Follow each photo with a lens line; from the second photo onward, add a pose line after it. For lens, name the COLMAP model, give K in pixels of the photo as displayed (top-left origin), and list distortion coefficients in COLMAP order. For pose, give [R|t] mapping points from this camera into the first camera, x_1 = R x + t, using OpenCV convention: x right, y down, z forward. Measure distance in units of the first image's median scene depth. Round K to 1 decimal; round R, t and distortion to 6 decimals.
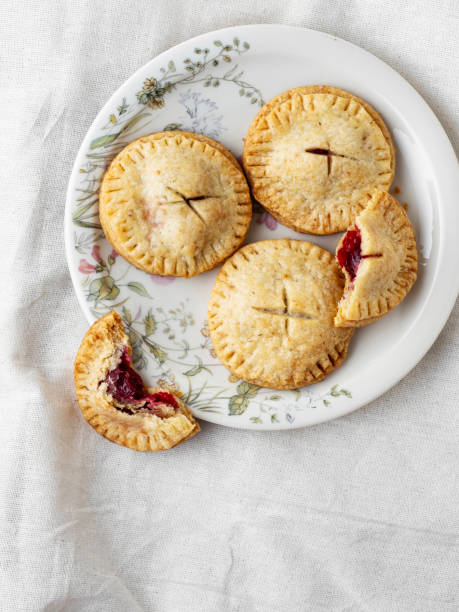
lens RADIAL K [[1664.3, 0, 261.7], [0, 1664.3, 307.1], [0, 0, 1]] dist [0.075835, 0.000000]
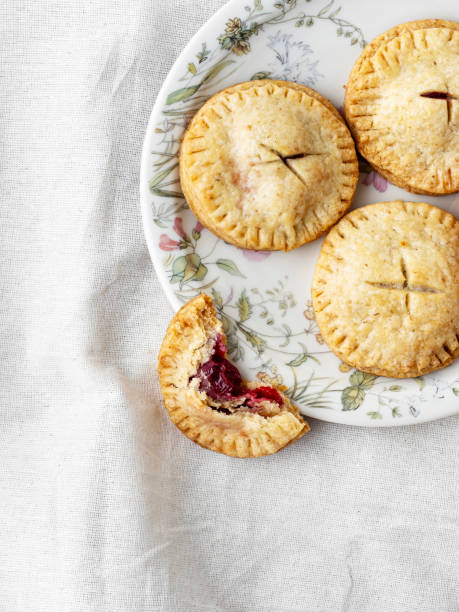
lens RADIAL K [[1664.3, 0, 237.3], [0, 1664.3, 309.2], [0, 0, 1]] dist [0.075835, 0.000000]
pose [[0.999114, -0.042070, -0.001490, -0.069880], [0.042045, 0.999017, -0.014059, 0.022955], [0.002080, 0.013984, 0.999900, 0.150465]]
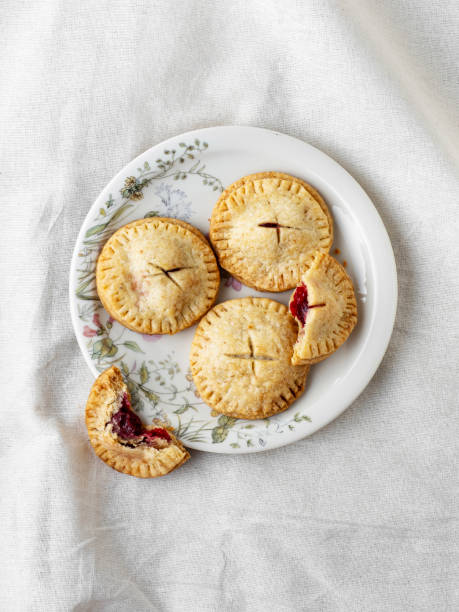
lens RADIAL K [[1664.3, 0, 259.7], [0, 1664.3, 302.3], [0, 0, 1]] dist [0.075835, 0.000000]
pose [[0.996731, -0.074111, -0.032183, 0.062449], [0.072705, 0.996433, -0.042840, 0.016291], [0.035243, 0.040360, 0.998563, -0.234042]]
